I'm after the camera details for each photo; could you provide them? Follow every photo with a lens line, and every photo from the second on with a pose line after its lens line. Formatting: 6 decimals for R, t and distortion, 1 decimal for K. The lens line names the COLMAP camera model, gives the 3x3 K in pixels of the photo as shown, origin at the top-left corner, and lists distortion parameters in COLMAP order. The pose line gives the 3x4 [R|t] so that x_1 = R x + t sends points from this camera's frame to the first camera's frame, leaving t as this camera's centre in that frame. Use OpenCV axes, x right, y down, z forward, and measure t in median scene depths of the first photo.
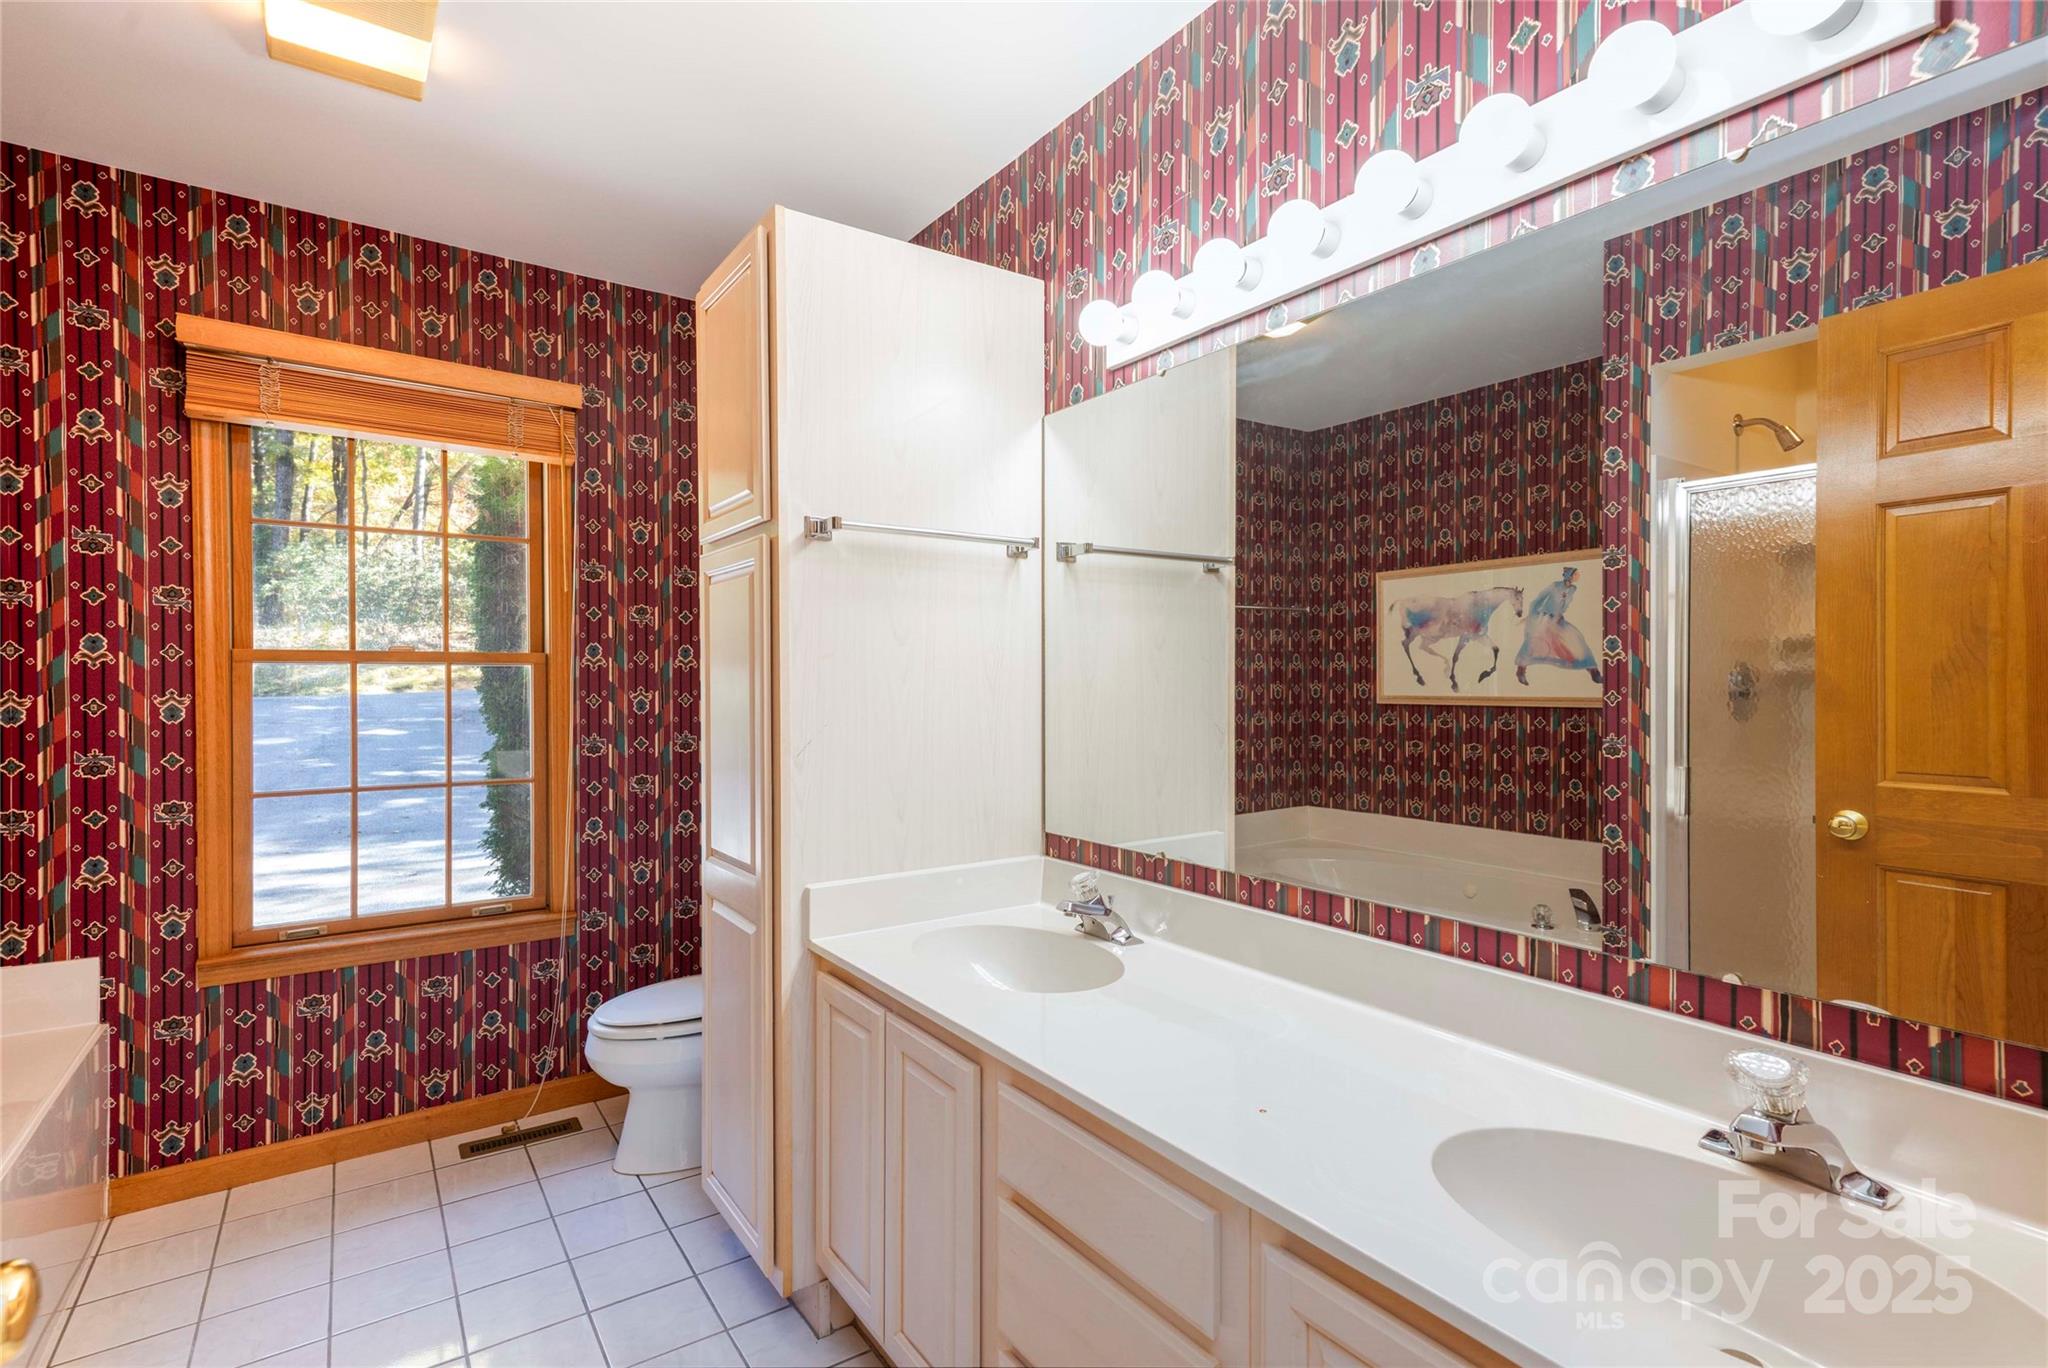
lens RADIAL K [[949.2, 0, 1028.8], [0, 949.2, 686.6], [0, 0, 1]] dist [-0.011820, 0.010763]
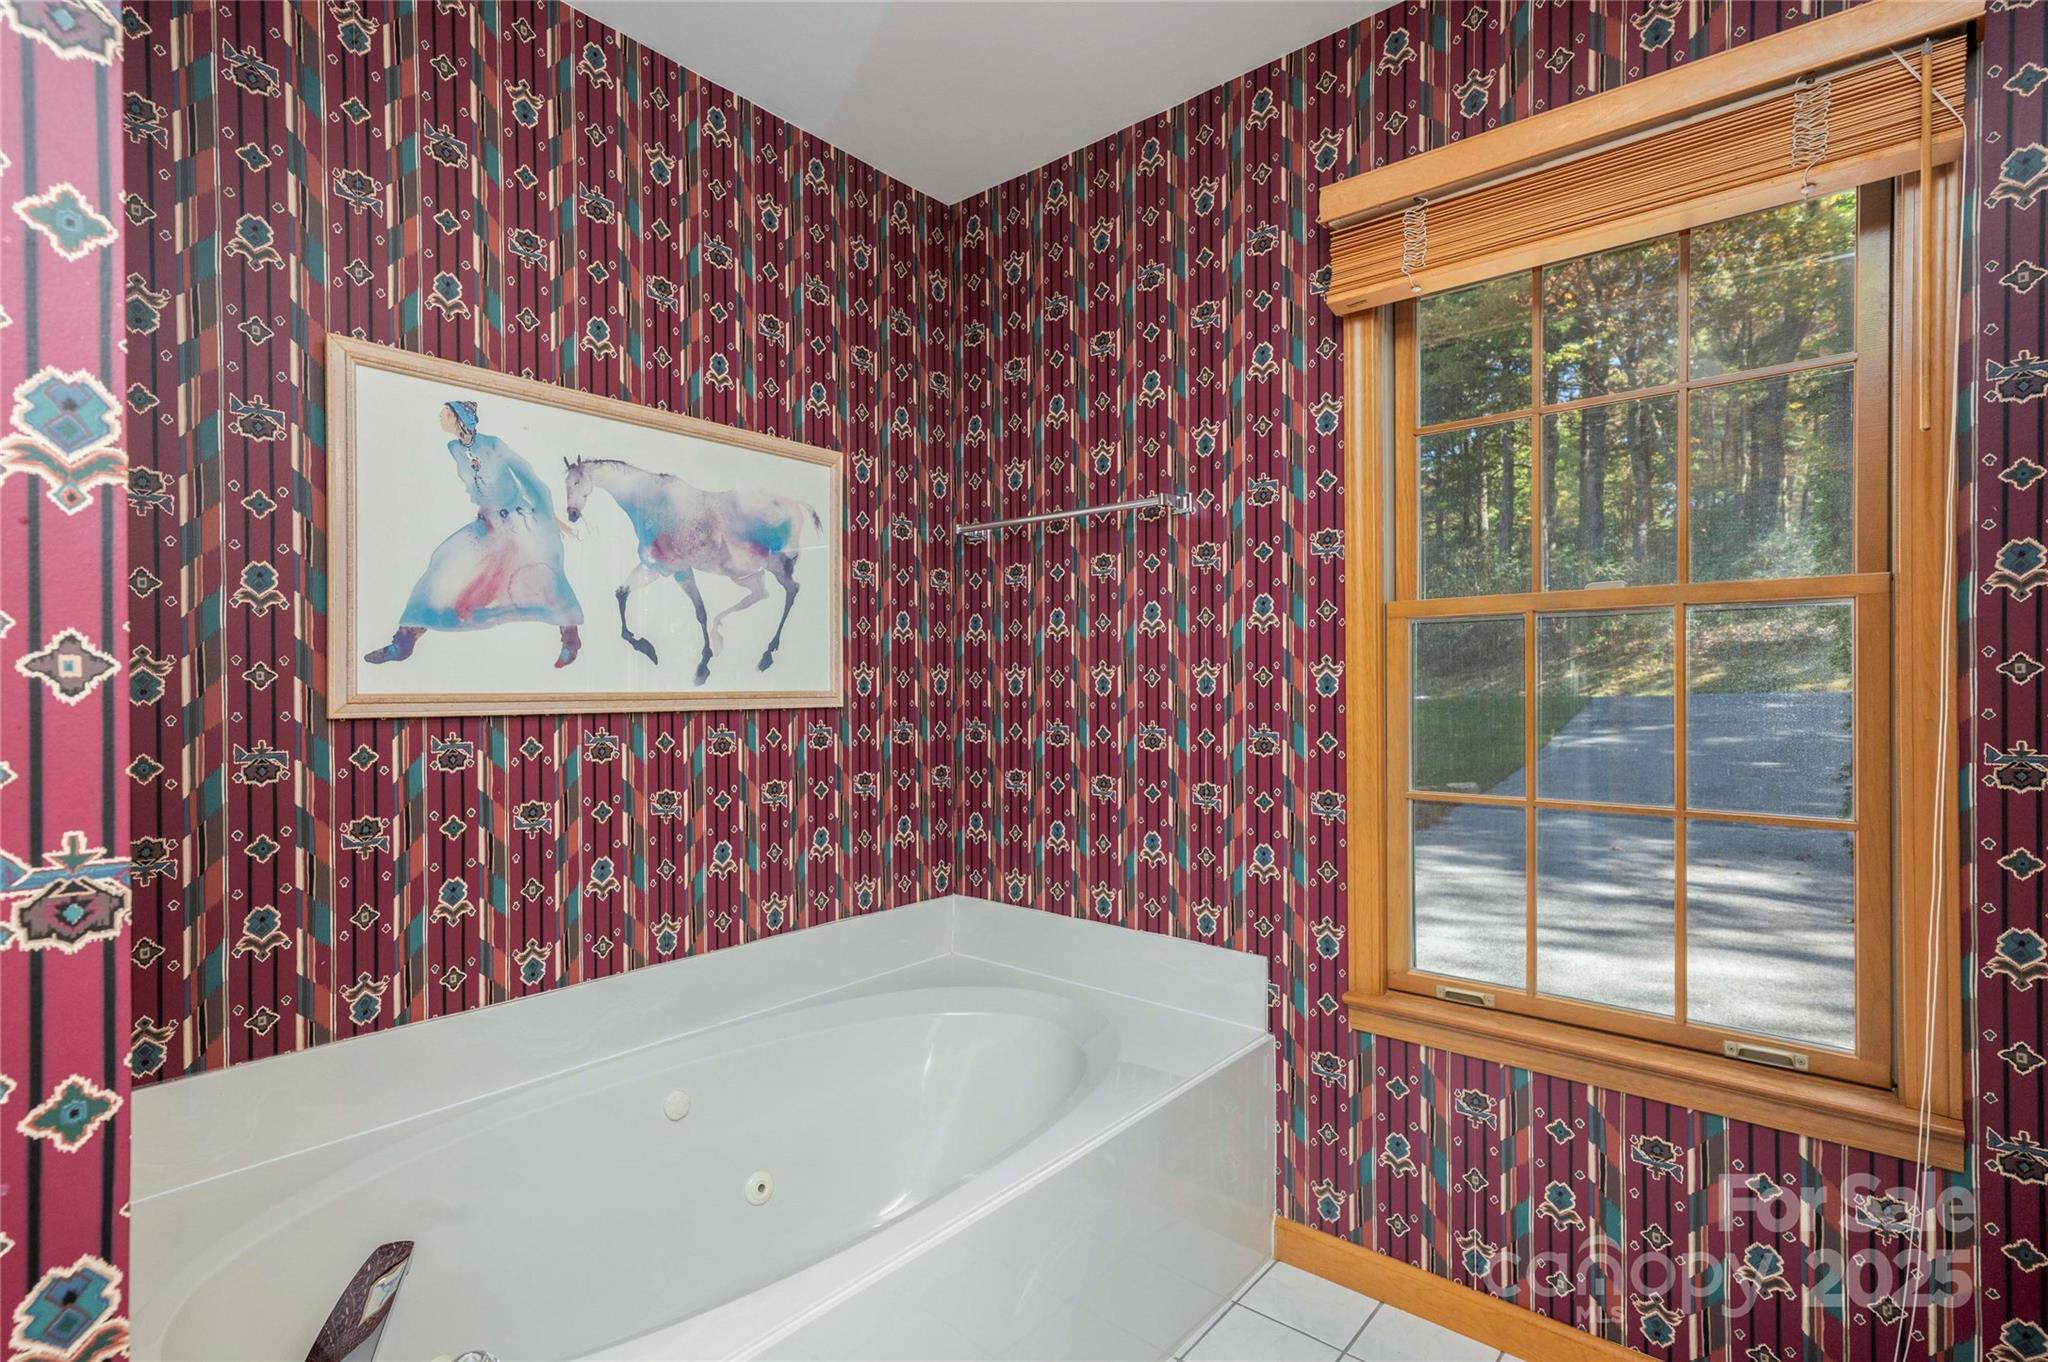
lens RADIAL K [[1014.6, 0, 979.5], [0, 1014.6, 681.9], [0, 0, 1]] dist [0.018575, -0.000130]
pose [[0.186082, 0.009506, -0.982488, -0.091738], [0.015461, 0.999801, 0.012602, 0.010118], [0.982413, -0.017536, 0.185898, 0.542110]]
